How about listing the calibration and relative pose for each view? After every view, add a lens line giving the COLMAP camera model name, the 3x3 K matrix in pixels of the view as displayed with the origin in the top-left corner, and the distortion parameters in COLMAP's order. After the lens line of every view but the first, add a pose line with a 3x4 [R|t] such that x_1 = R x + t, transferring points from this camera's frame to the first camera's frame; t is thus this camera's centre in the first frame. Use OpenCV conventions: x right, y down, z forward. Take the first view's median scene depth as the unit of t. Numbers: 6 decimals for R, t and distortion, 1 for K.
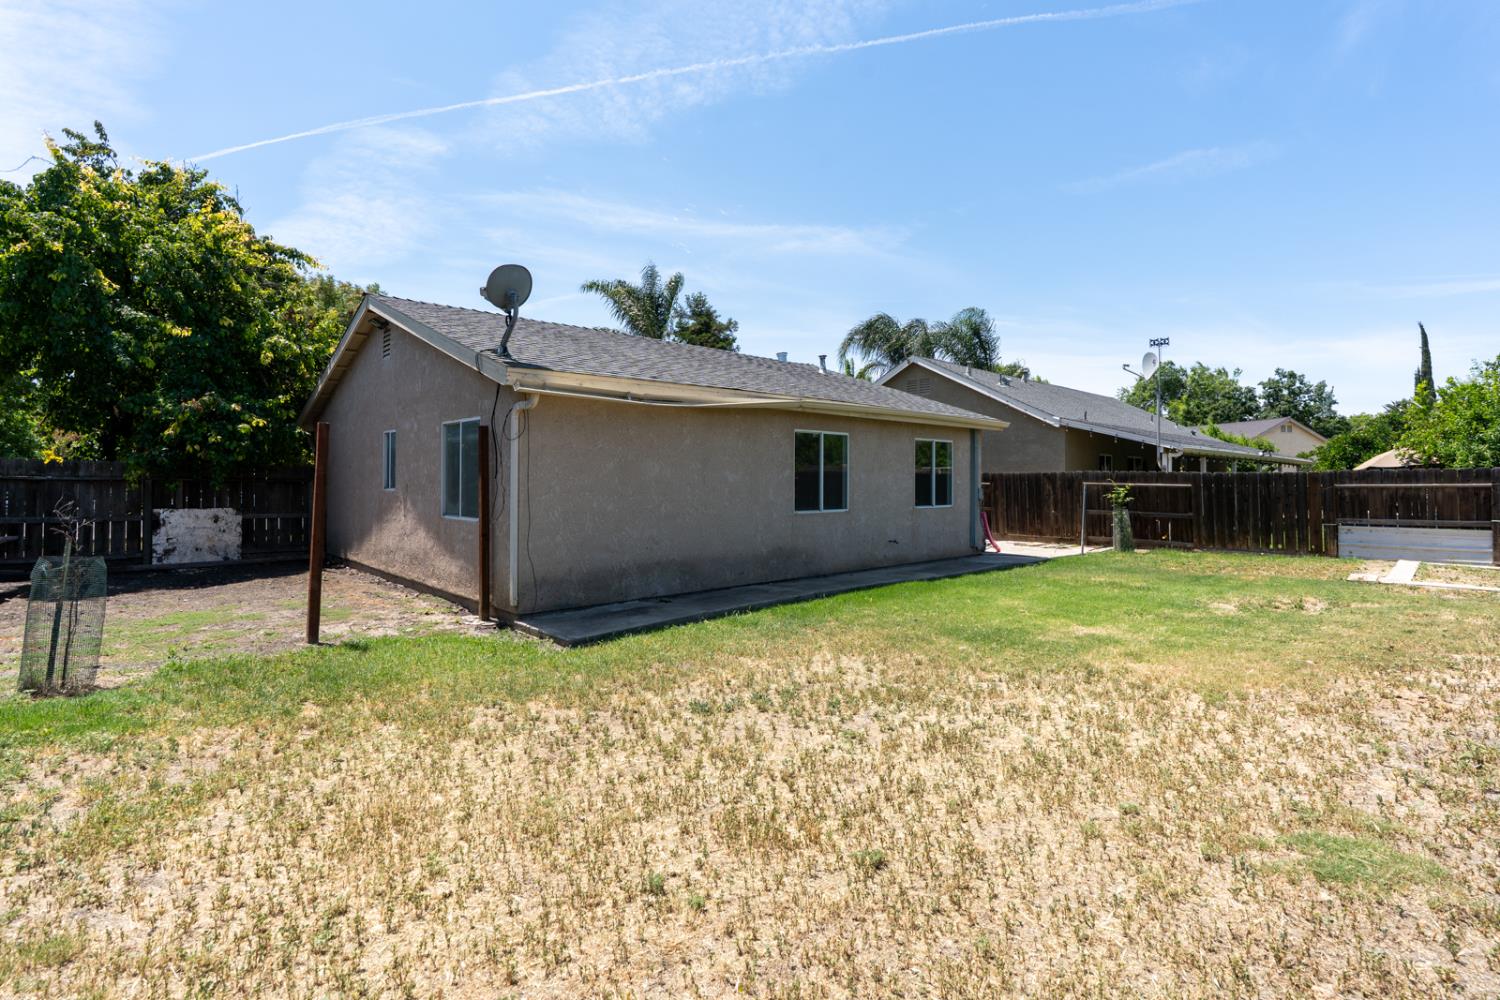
lens RADIAL K [[698.3, 0, 768.3], [0, 698.3, 472.6], [0, 0, 1]] dist [-0.013897, 0.004859]
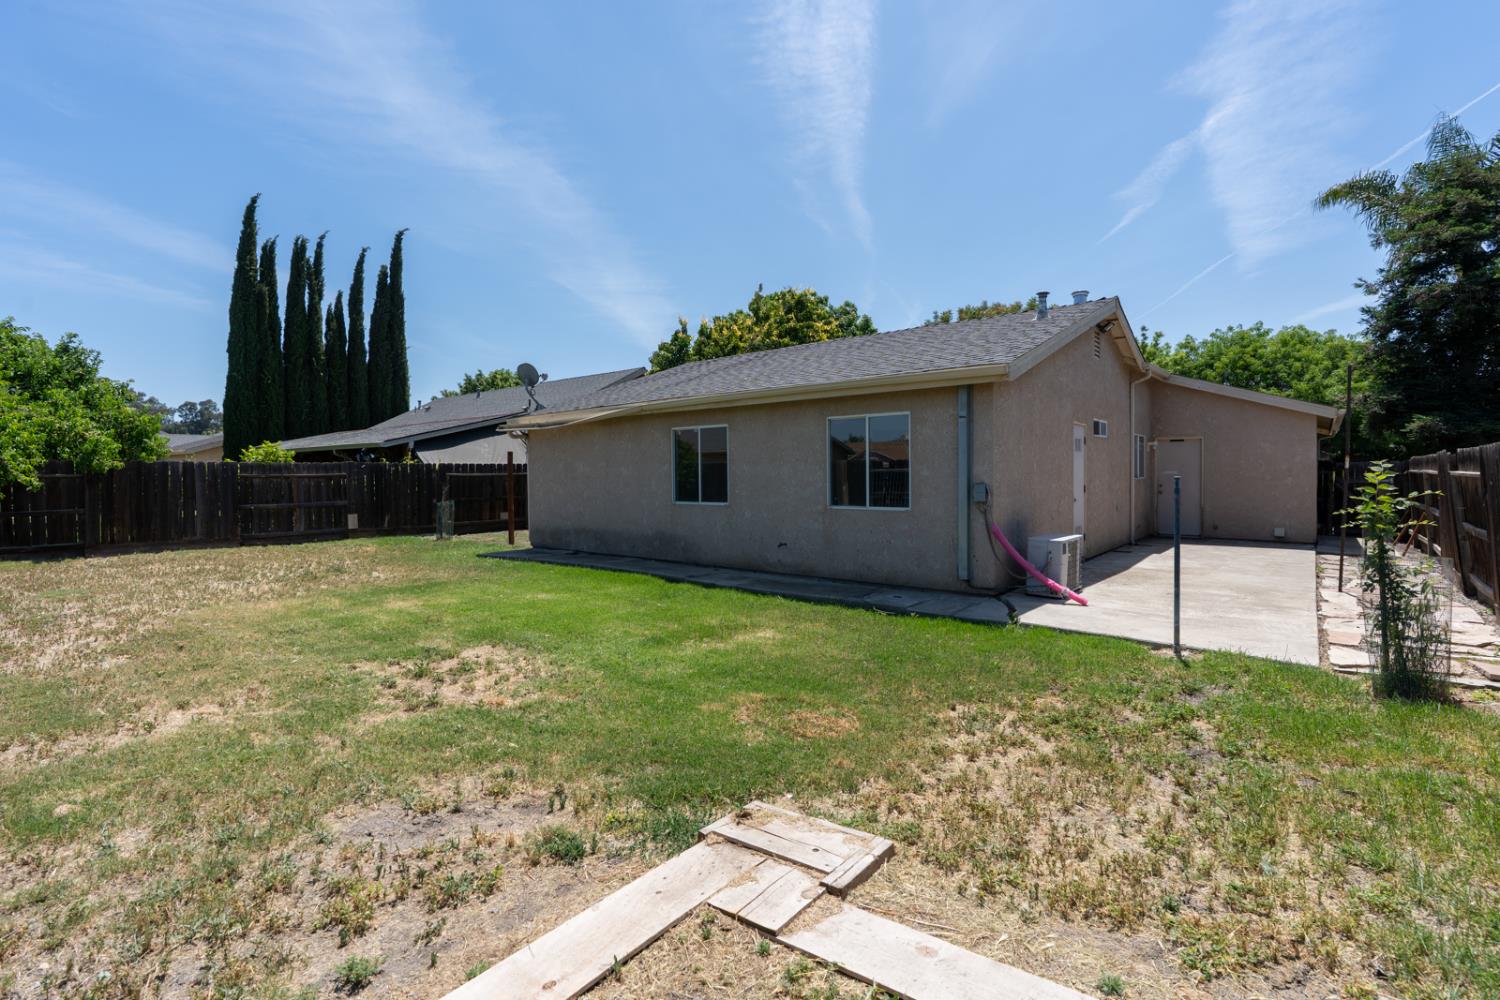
lens RADIAL K [[698.3, 0, 745.0], [0, 698.3, 488.8], [0, 0, 1]] dist [-0.013897, 0.004859]
pose [[0.109961, 0.020096, -0.993733, 0.851345], [0.023411, 0.999466, 0.022802, 0.009159], [0.993660, -0.025772, 0.109432, 0.726857]]
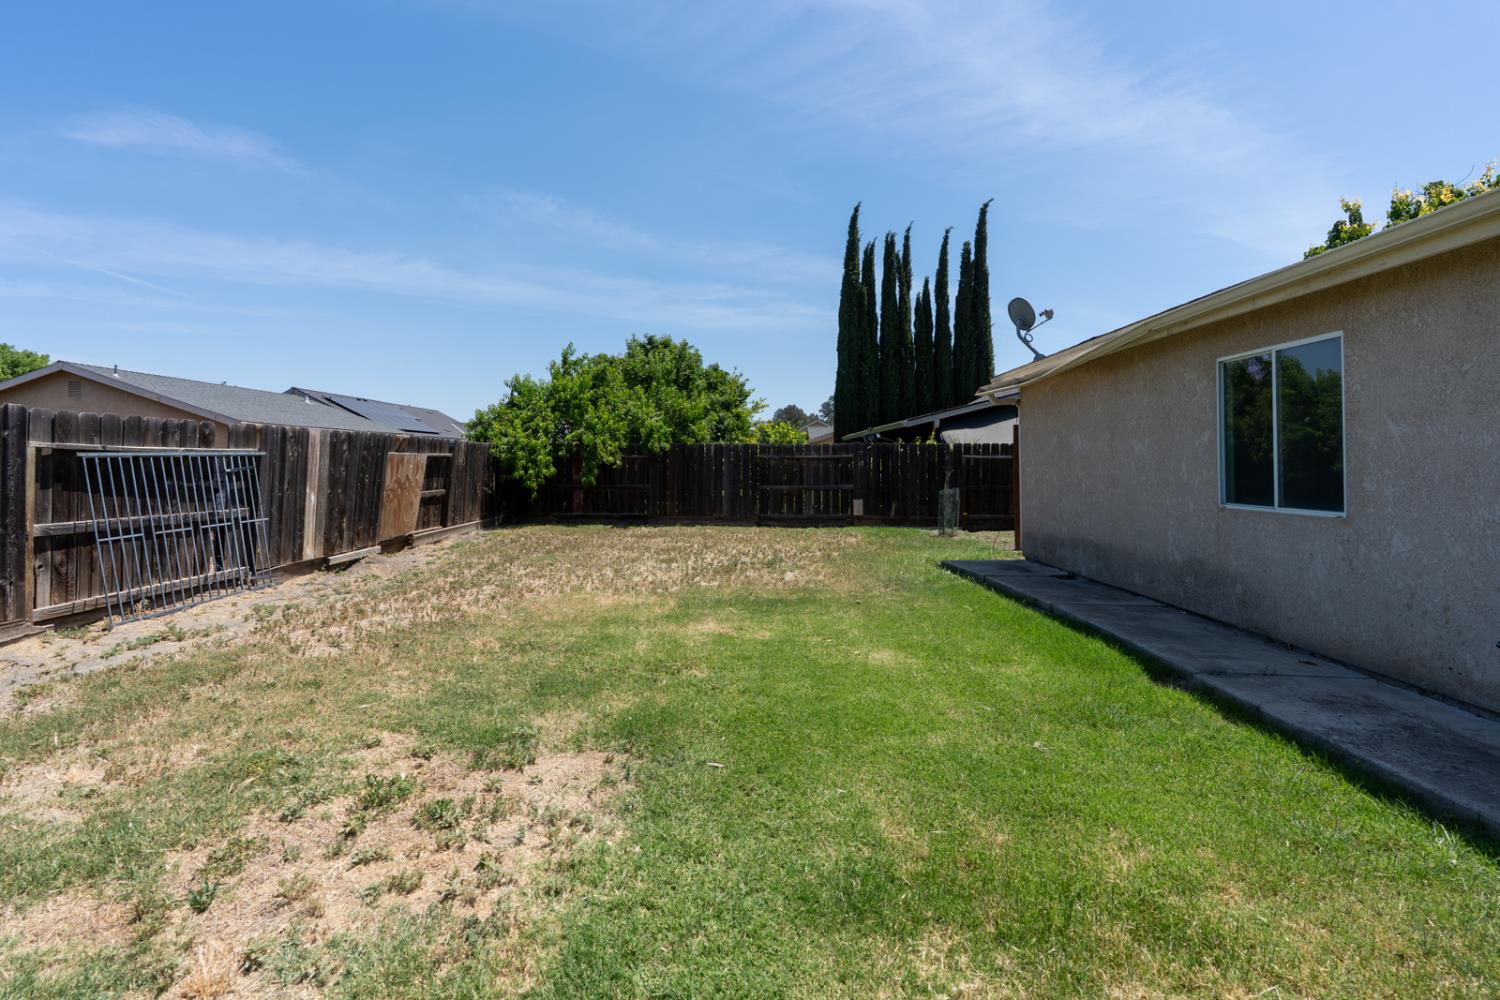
lens RADIAL K [[698.3, 0, 747.7], [0, 698.3, 454.6], [0, 0, 1]] dist [-0.013897, 0.004859]
pose [[-0.686356, -0.011096, -0.727181, 0.520063], [0.011337, 0.999599, -0.025953, 0.019495], [0.727177, -0.026057, -0.685955, 0.811875]]
